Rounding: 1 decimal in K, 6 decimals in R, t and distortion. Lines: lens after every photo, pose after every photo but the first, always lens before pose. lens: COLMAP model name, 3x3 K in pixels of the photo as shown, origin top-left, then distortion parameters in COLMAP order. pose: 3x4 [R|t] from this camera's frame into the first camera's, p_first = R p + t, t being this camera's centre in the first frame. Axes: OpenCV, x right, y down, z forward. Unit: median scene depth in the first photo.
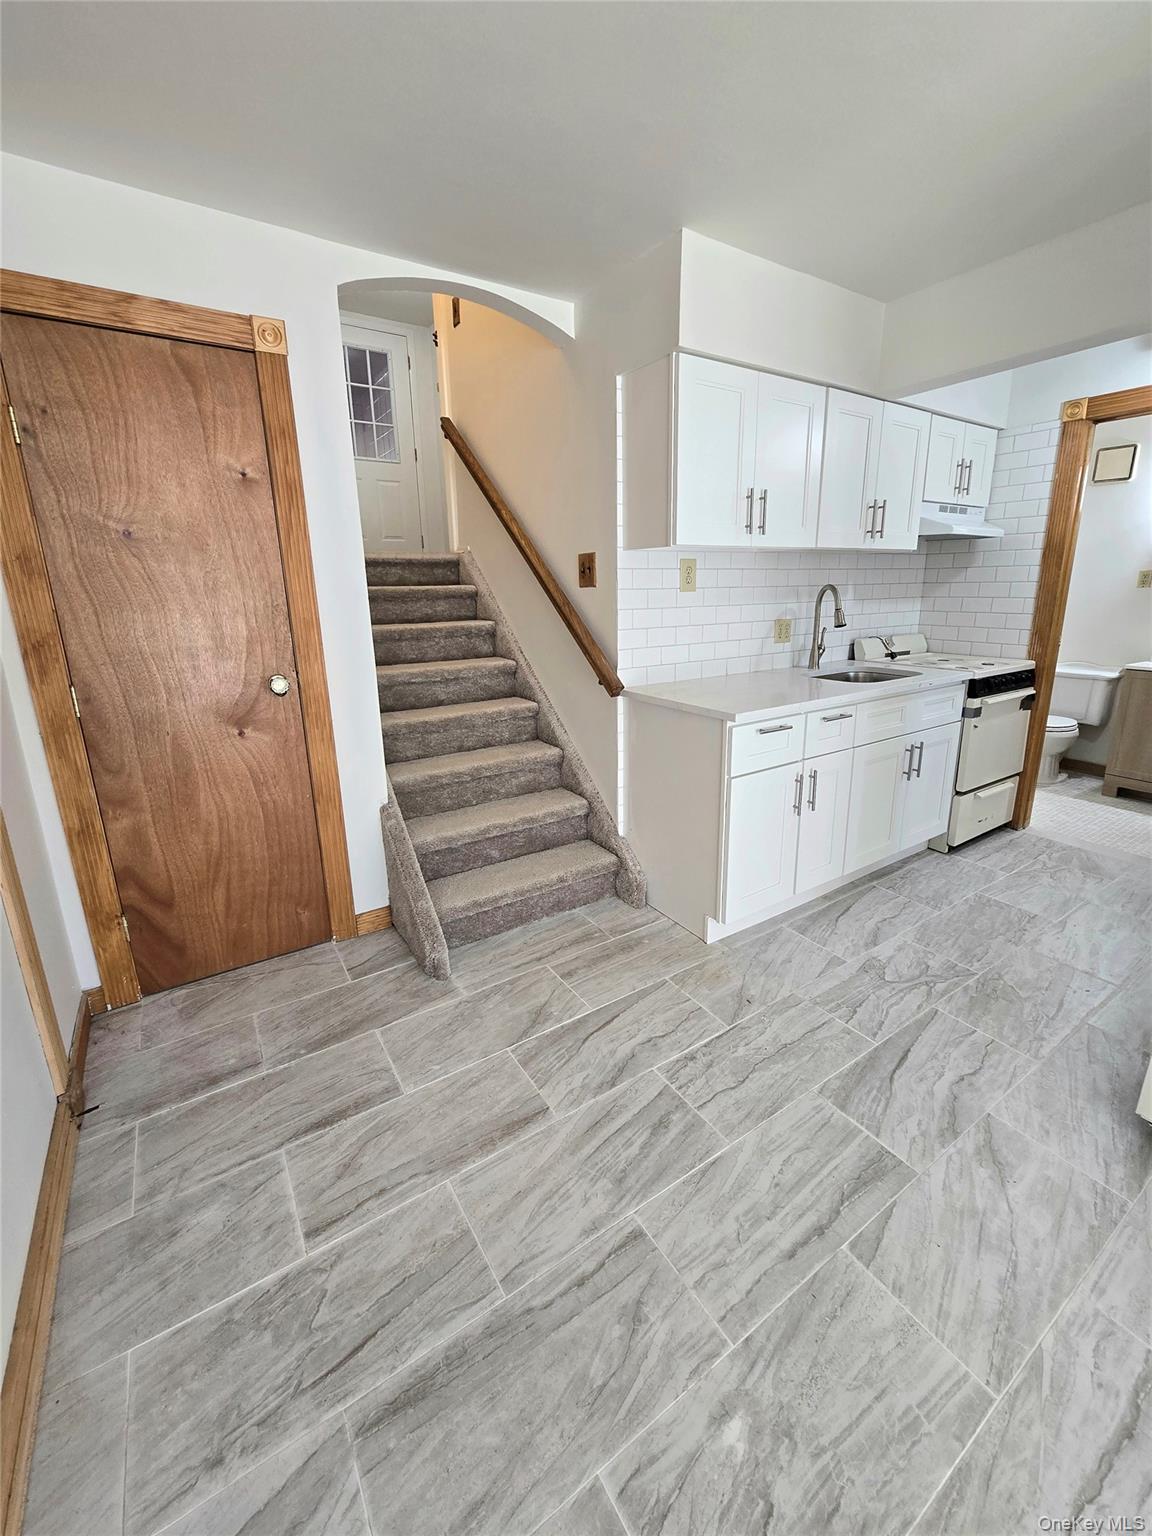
lens RADIAL K [[632.6, 0, 594.6], [0, 632.6, 743.2], [0, 0, 1]] dist [-0.001270, -0.000242]
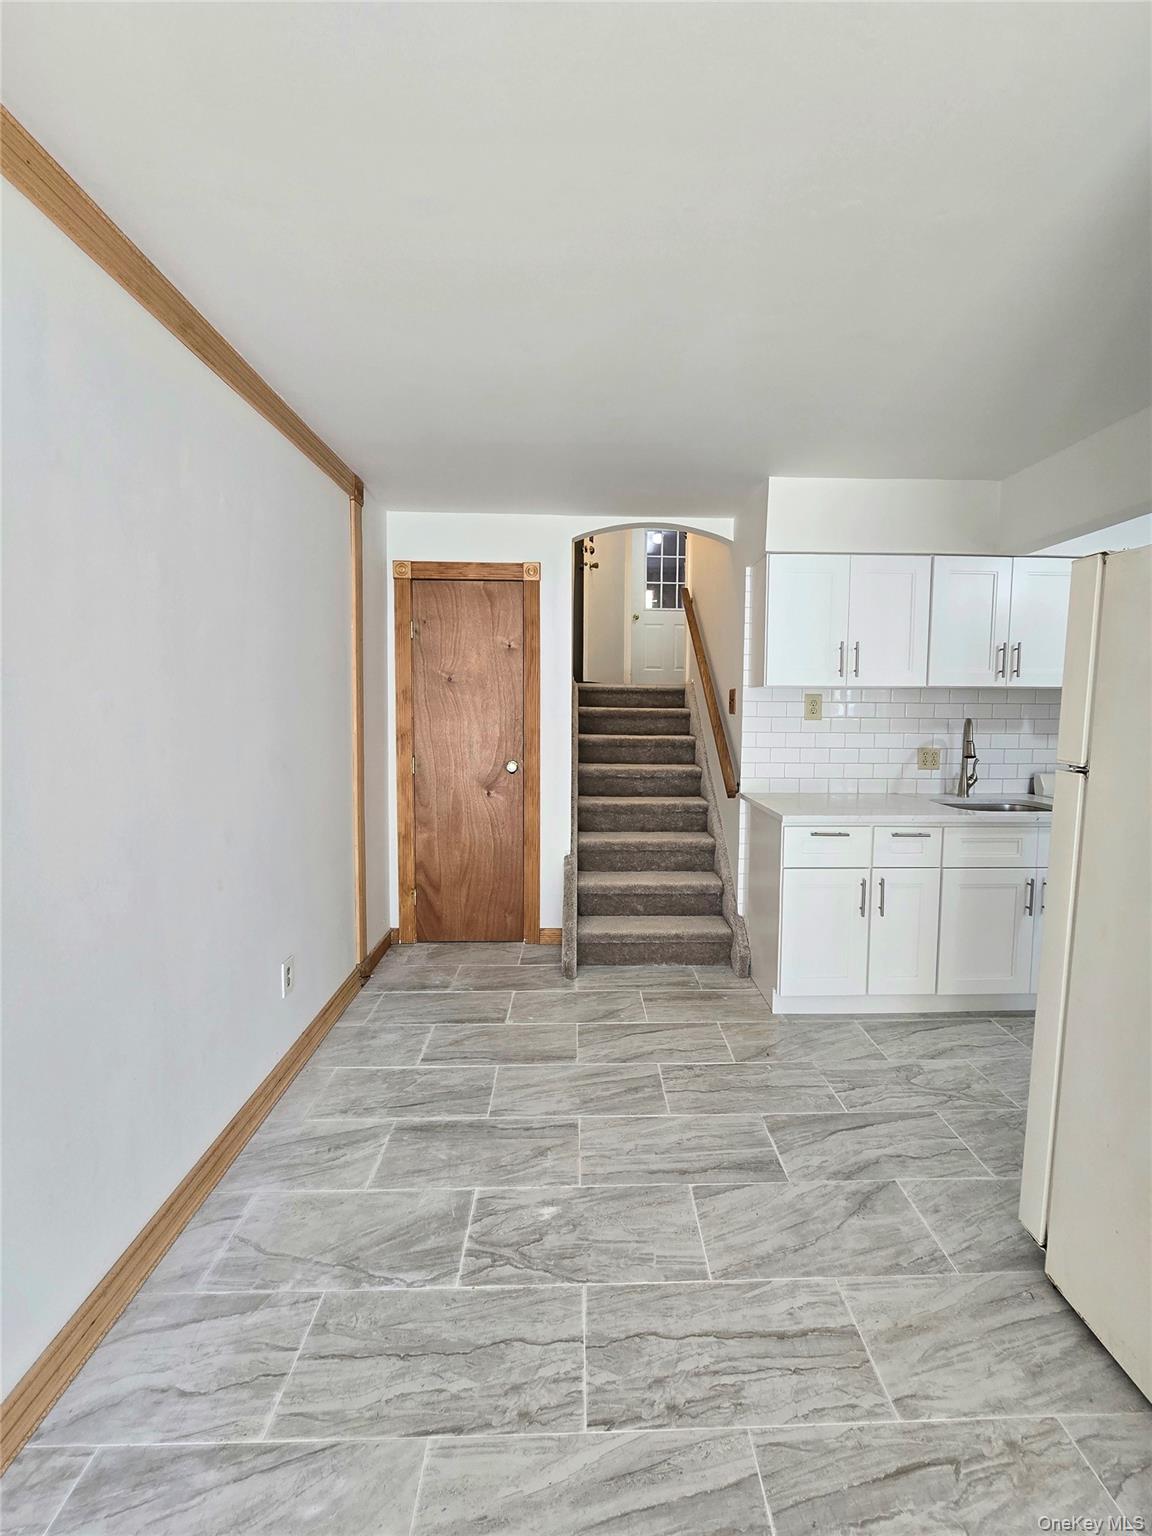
lens RADIAL K [[632.6, 0, 594.6], [0, 632.6, 743.2], [0, 0, 1]] dist [-0.001270, -0.000242]
pose [[0.850133, 0.056080, -0.523574, 0.555101], [-0.149249, 0.979199, -0.137454, 0.042707], [0.504975, 0.194997, 0.840819, -0.290701]]
